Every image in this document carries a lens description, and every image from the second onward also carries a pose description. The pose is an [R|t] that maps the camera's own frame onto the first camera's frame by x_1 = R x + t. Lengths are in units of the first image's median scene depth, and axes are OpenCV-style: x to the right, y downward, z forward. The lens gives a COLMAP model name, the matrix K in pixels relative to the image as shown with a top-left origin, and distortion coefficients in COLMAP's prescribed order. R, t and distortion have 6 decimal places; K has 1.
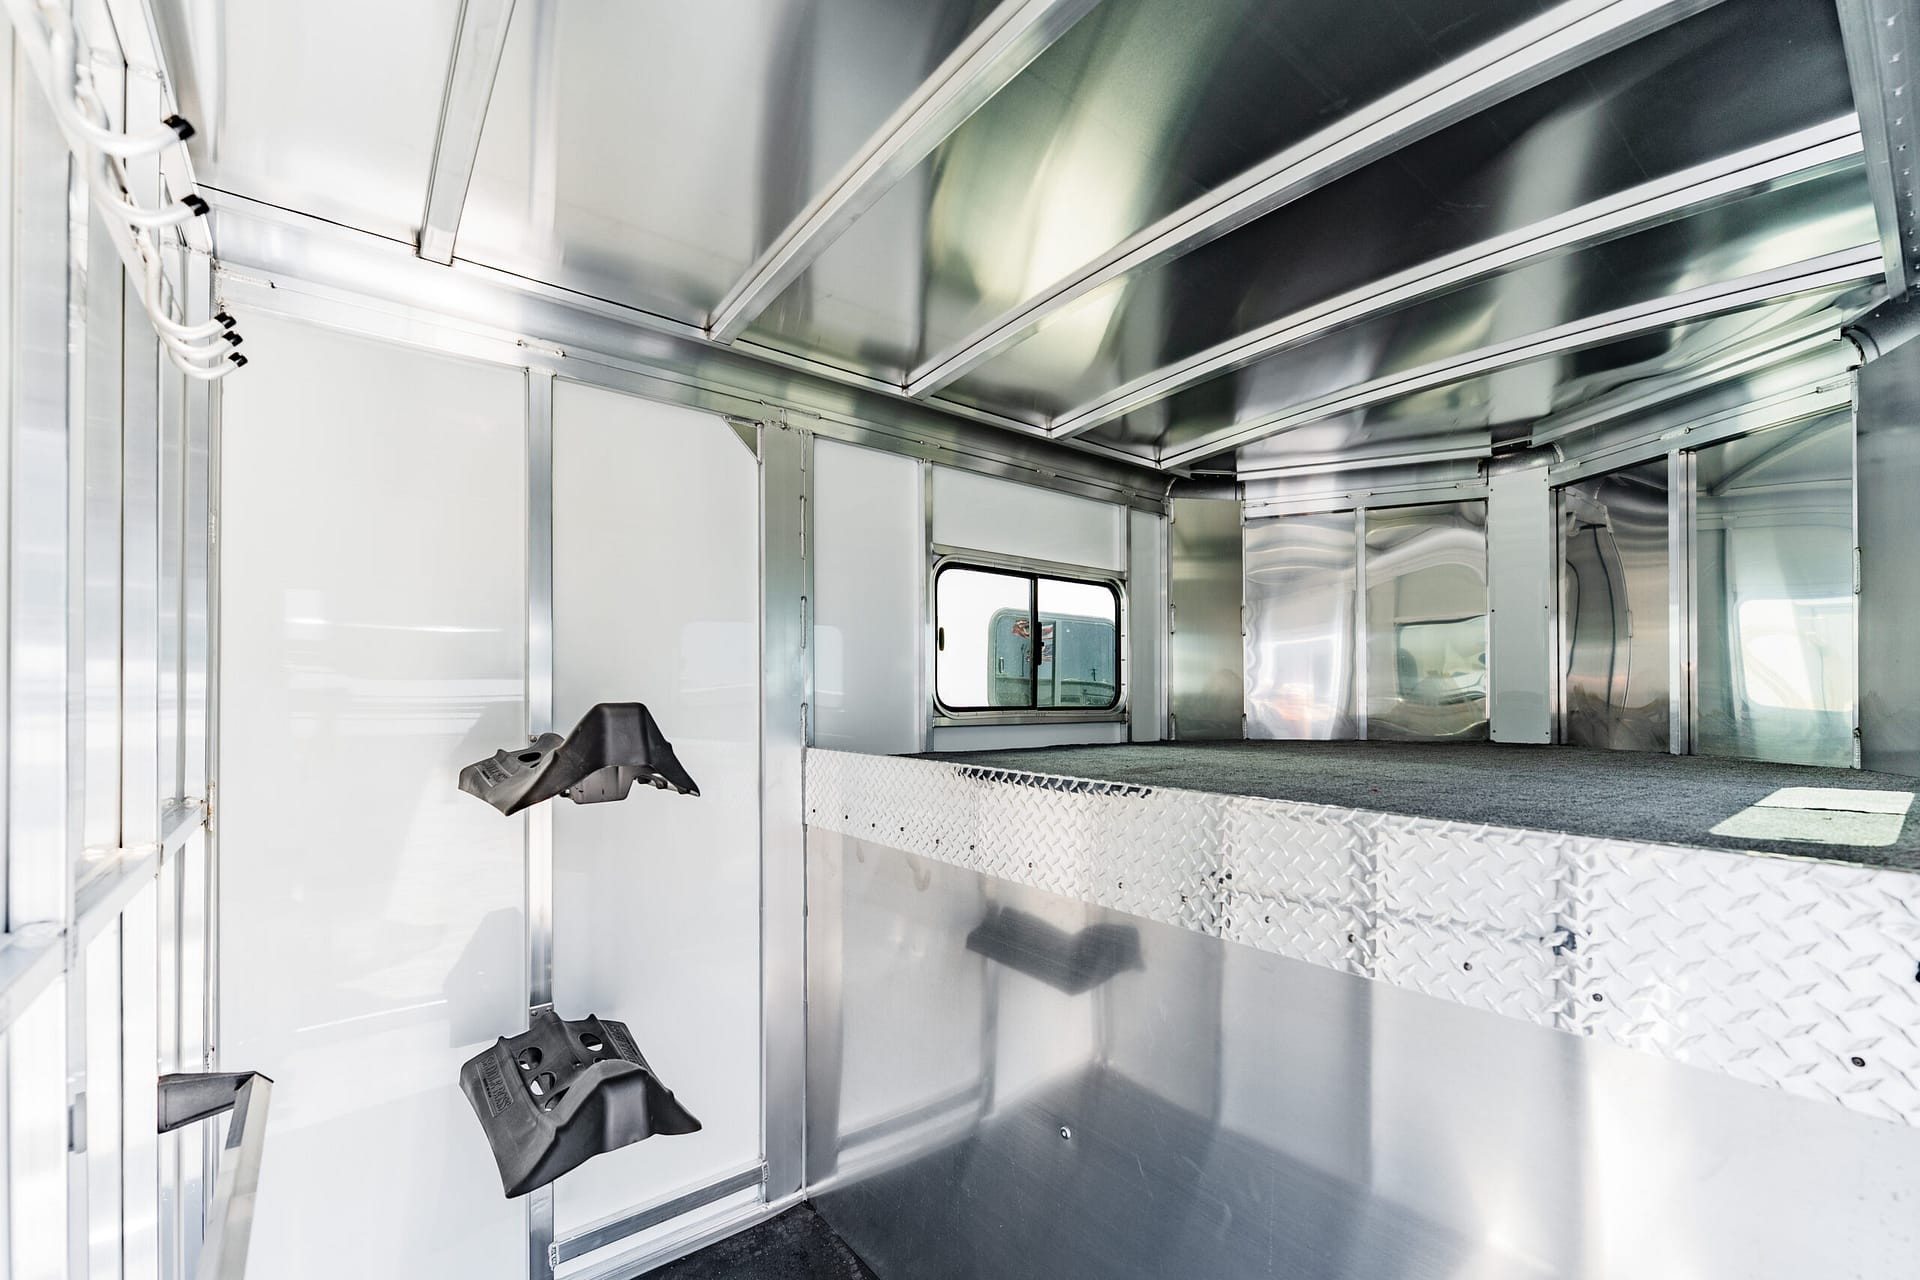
lens RADIAL K [[792.9, 0, 958.0], [0, 792.9, 674.5], [0, 0, 1]] dist [0.001136, -0.000028]
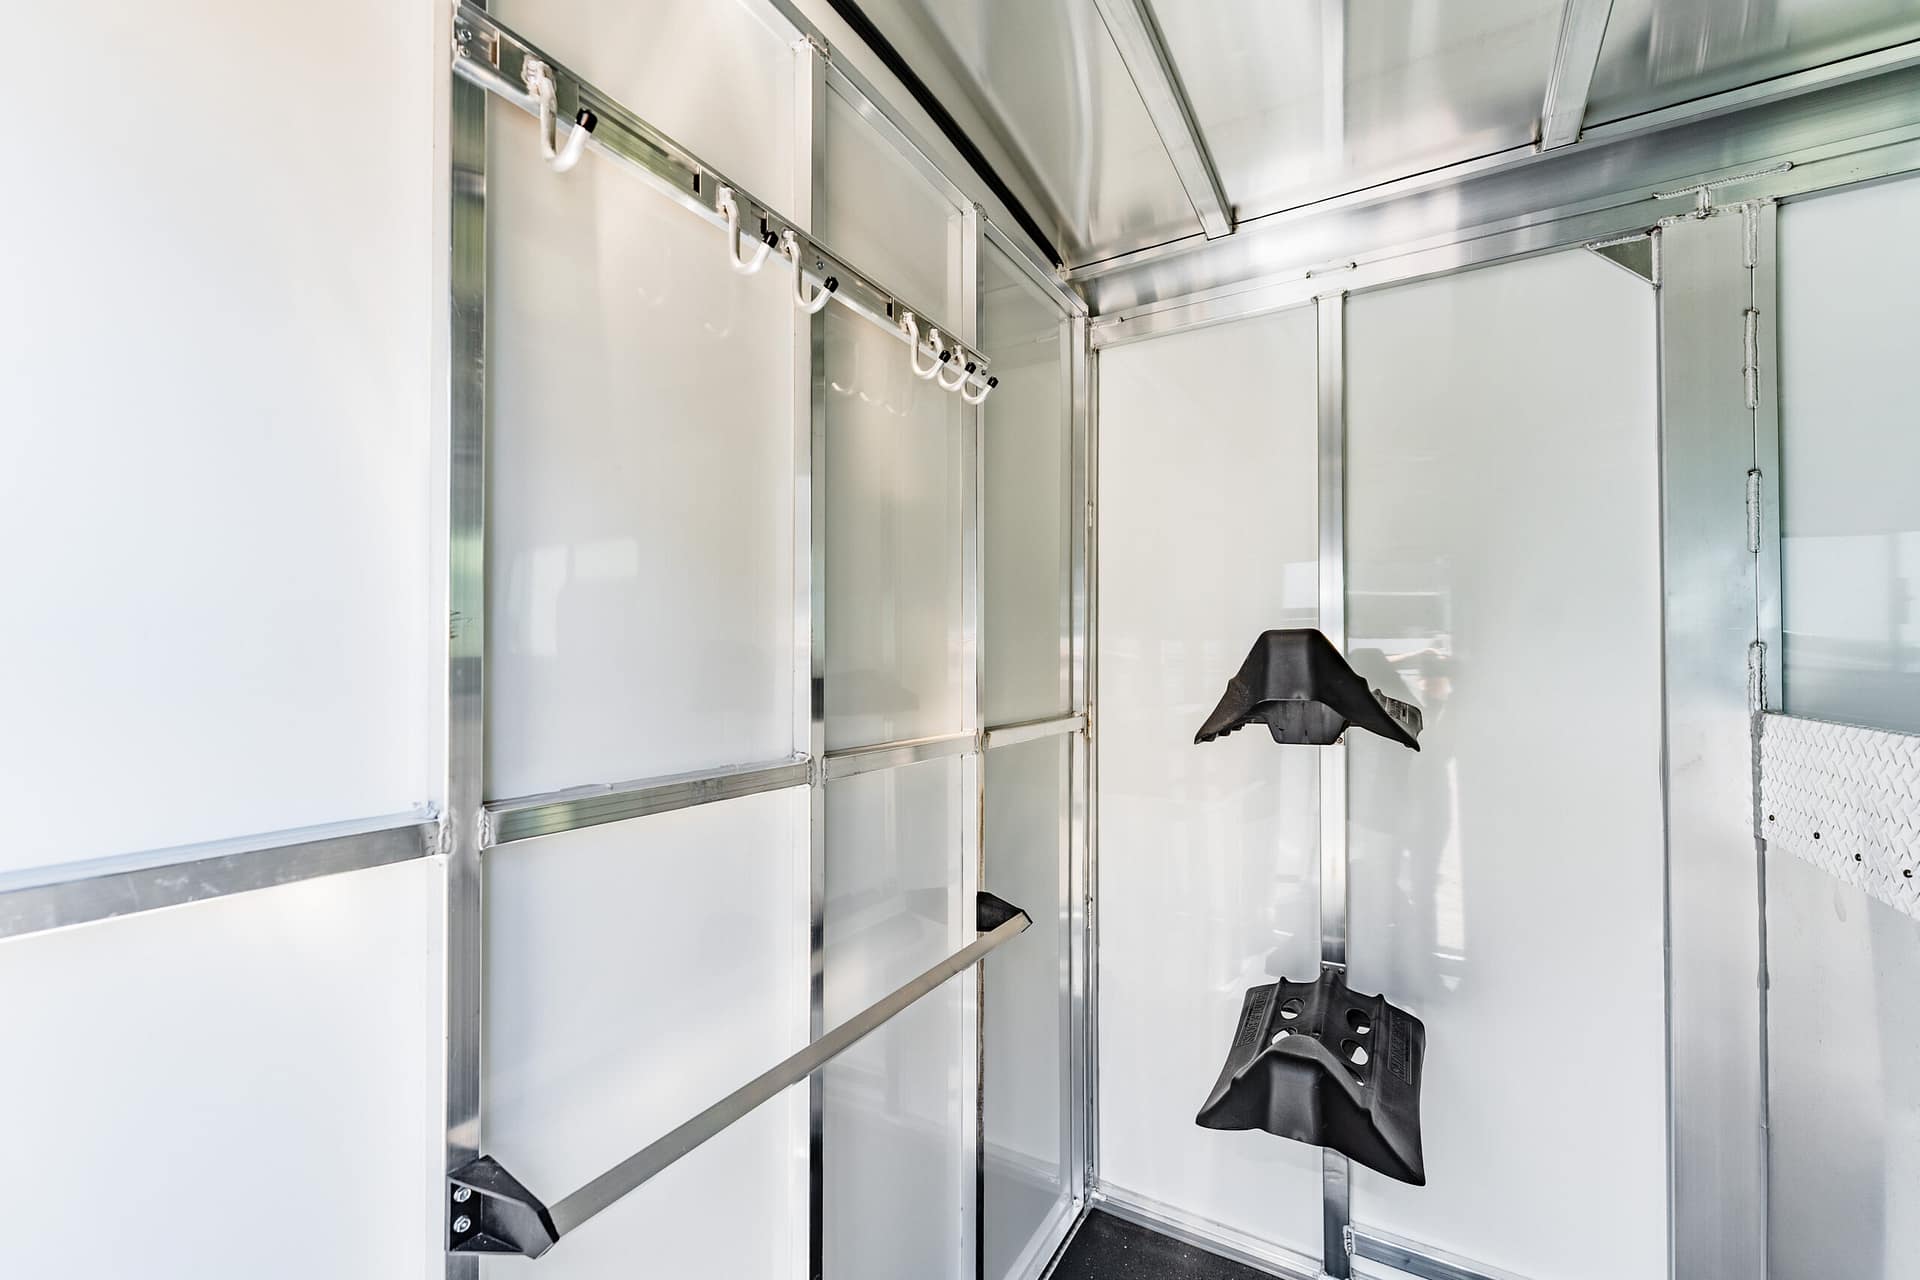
lens RADIAL K [[778.2, 0, 960.0], [0, 778.2, 640.0], [0, 0, 1]] dist [-0.001444, 0.000085]
pose [[0.364735, -0.024076, -0.930800, 0.181435], [0.022401, 0.999603, -0.017078, 0.039910], [0.930842, -0.014622, 0.365129, 0.258471]]
